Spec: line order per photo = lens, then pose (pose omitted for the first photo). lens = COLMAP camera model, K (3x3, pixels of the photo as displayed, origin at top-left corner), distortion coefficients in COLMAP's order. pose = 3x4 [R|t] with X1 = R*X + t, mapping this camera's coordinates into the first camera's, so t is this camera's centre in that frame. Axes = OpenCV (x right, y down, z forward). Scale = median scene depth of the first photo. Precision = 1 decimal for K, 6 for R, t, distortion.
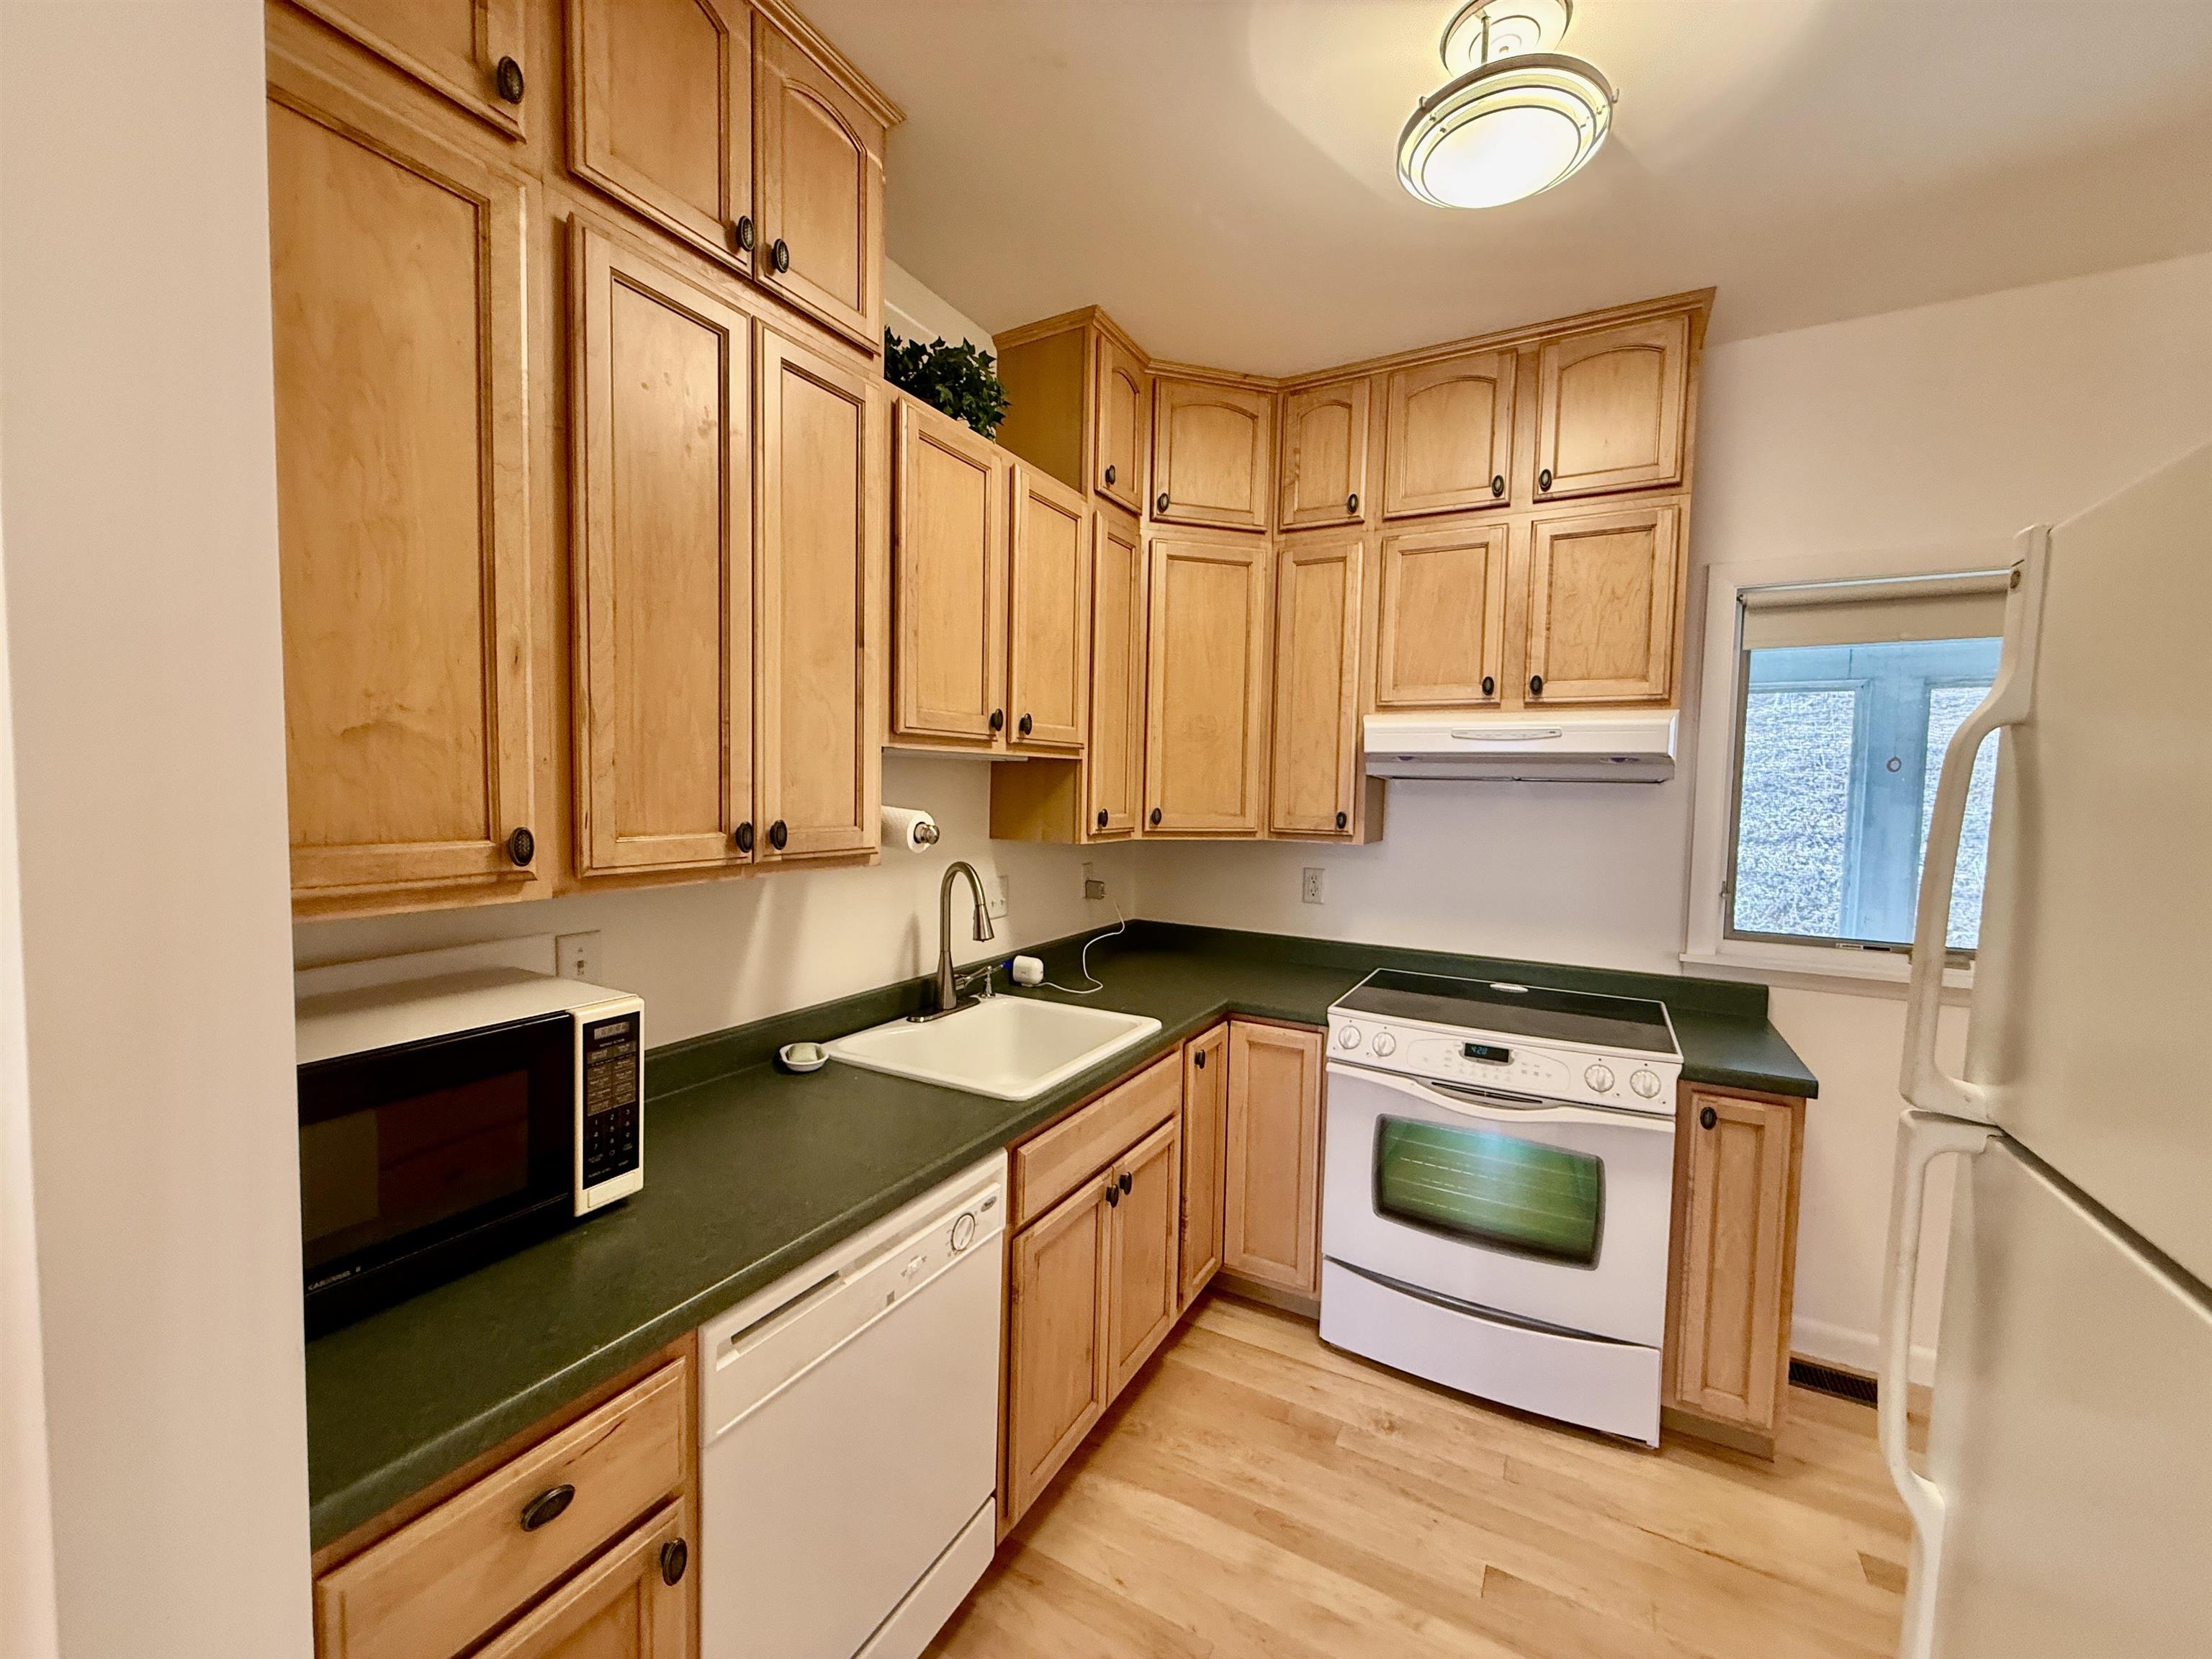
lens RADIAL K [[879.3, 0, 1101.6], [0, 879.3, 830.2], [0, 0, 1]] dist [-0.000865, 0.000157]
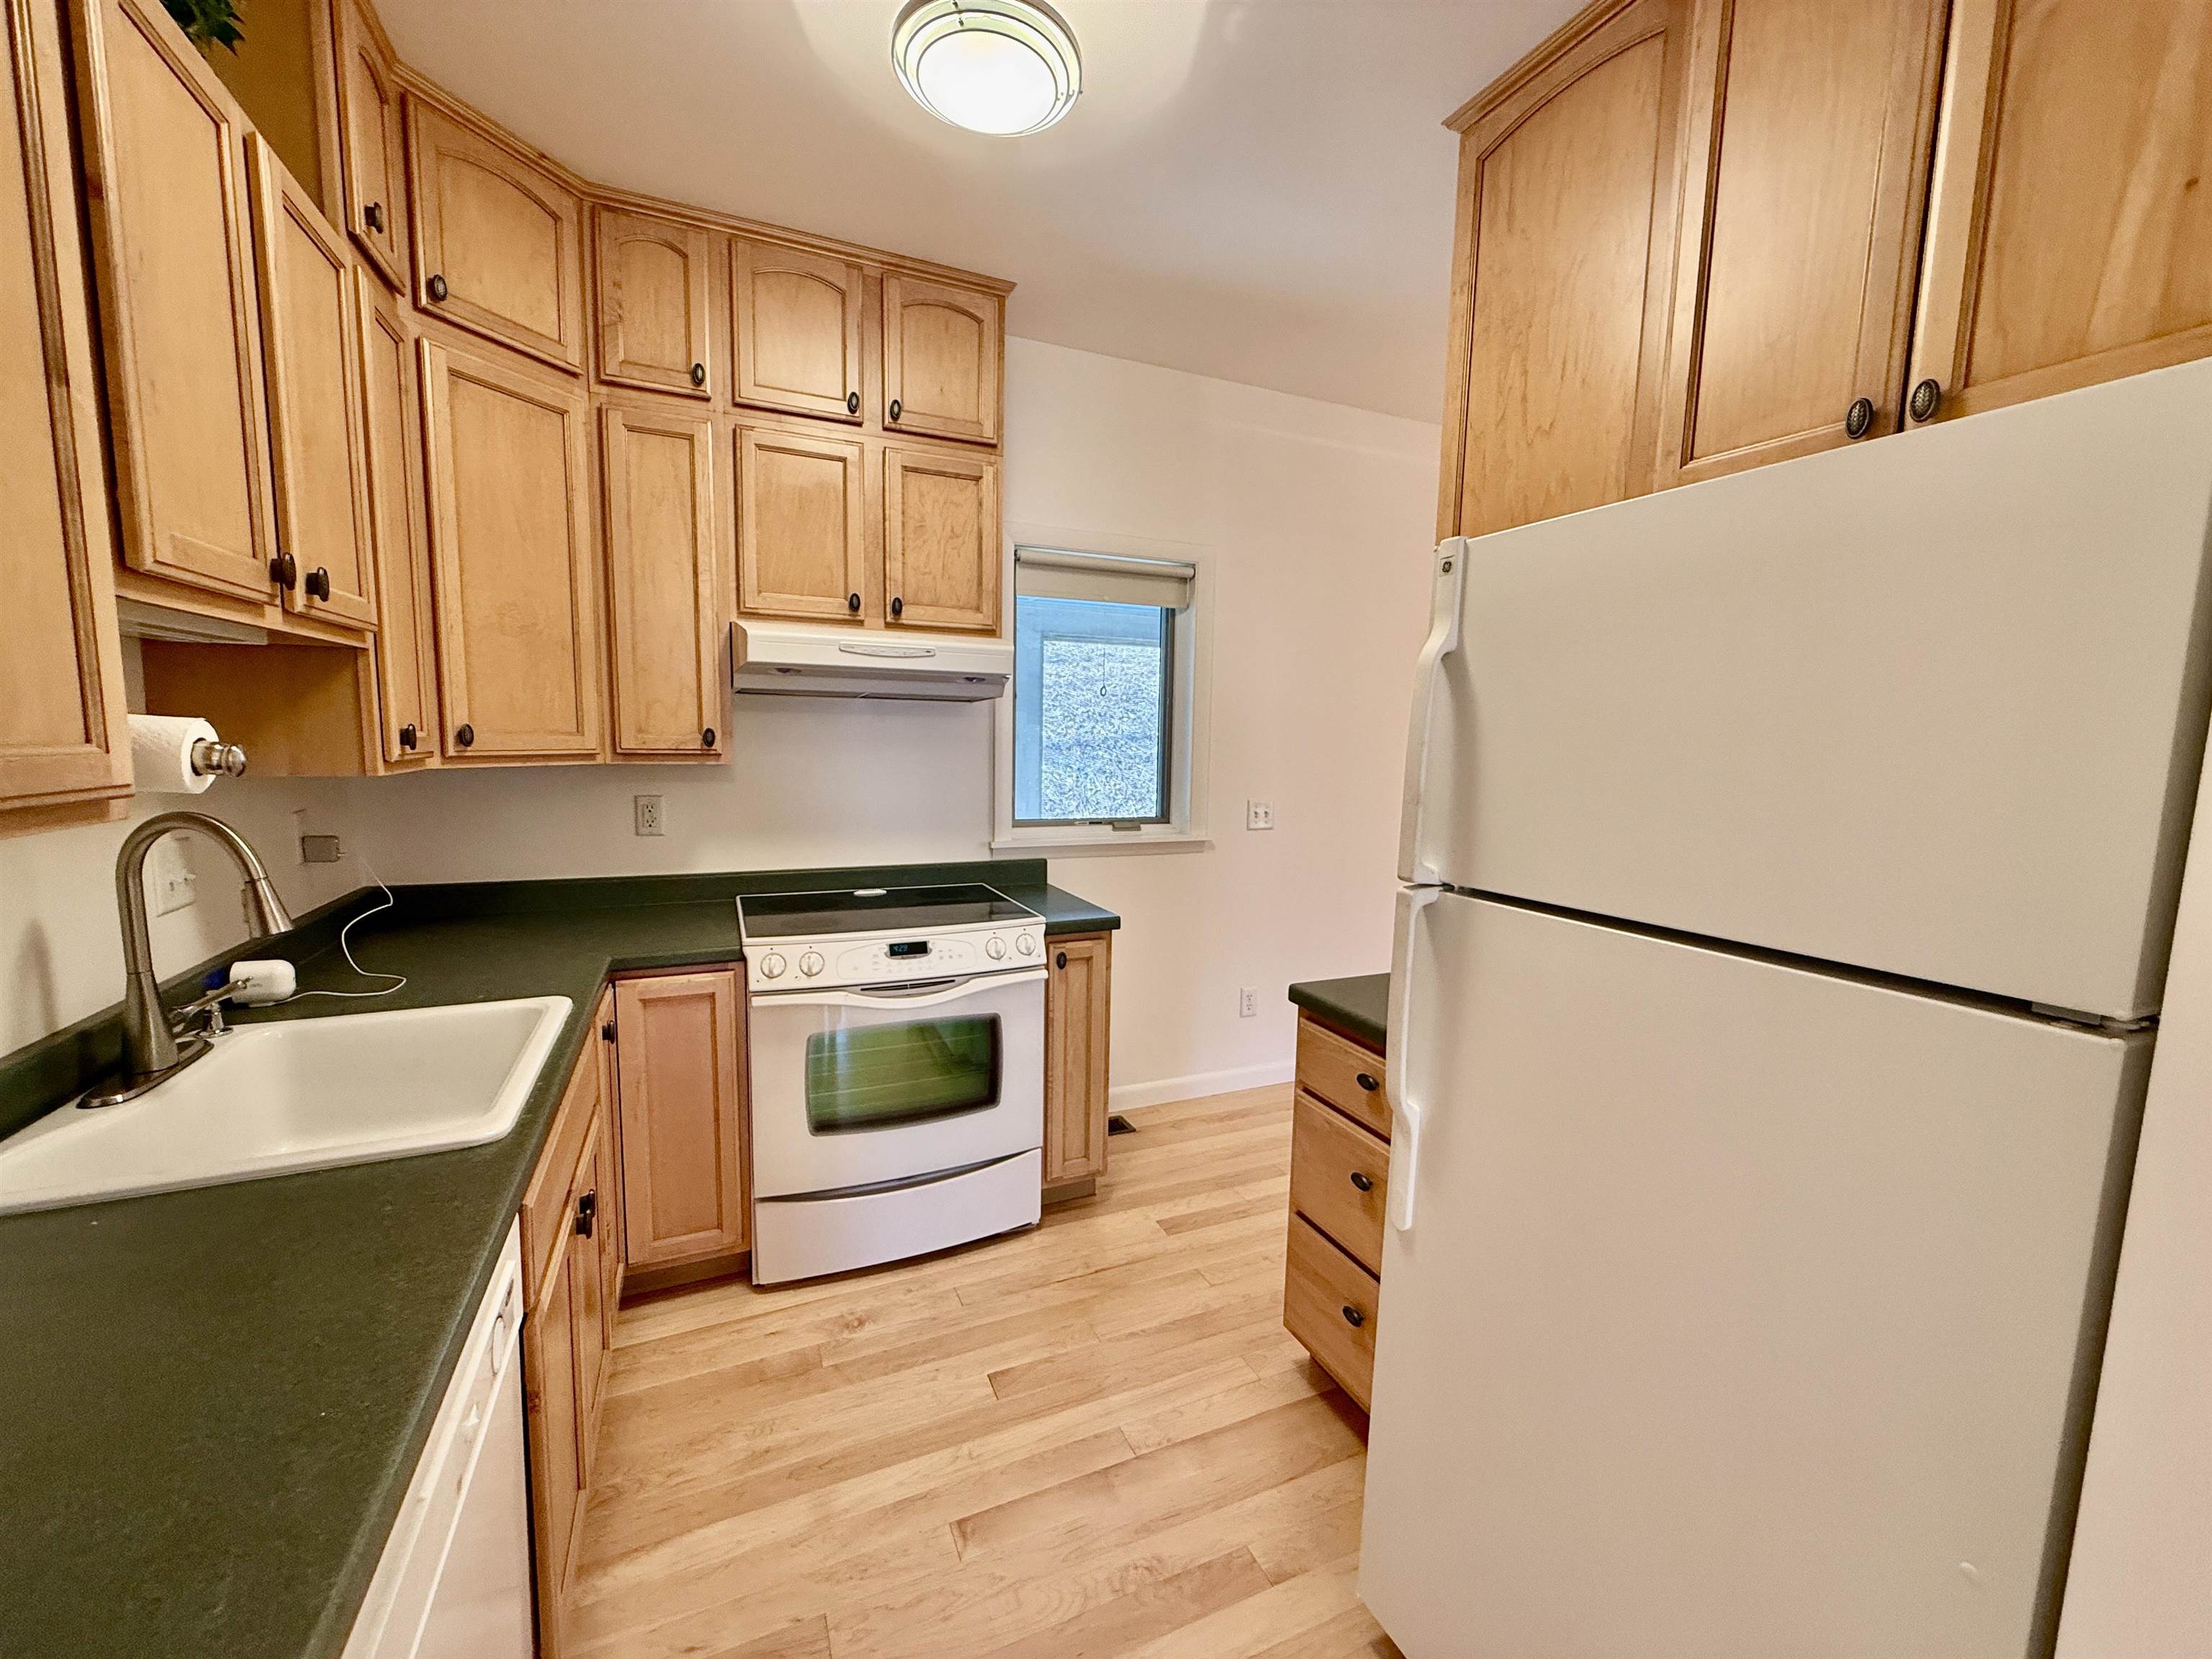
lens RADIAL K [[879.3, 0, 1101.7], [0, 879.3, 829.4], [0, 0, 1]] dist [-0.000865, 0.000157]
pose [[0.600036, -0.096788, 0.794096, -0.235773], [0.034185, 0.994849, 0.095426, 0.011656], [-0.799242, -0.030113, 0.600254, 0.151104]]
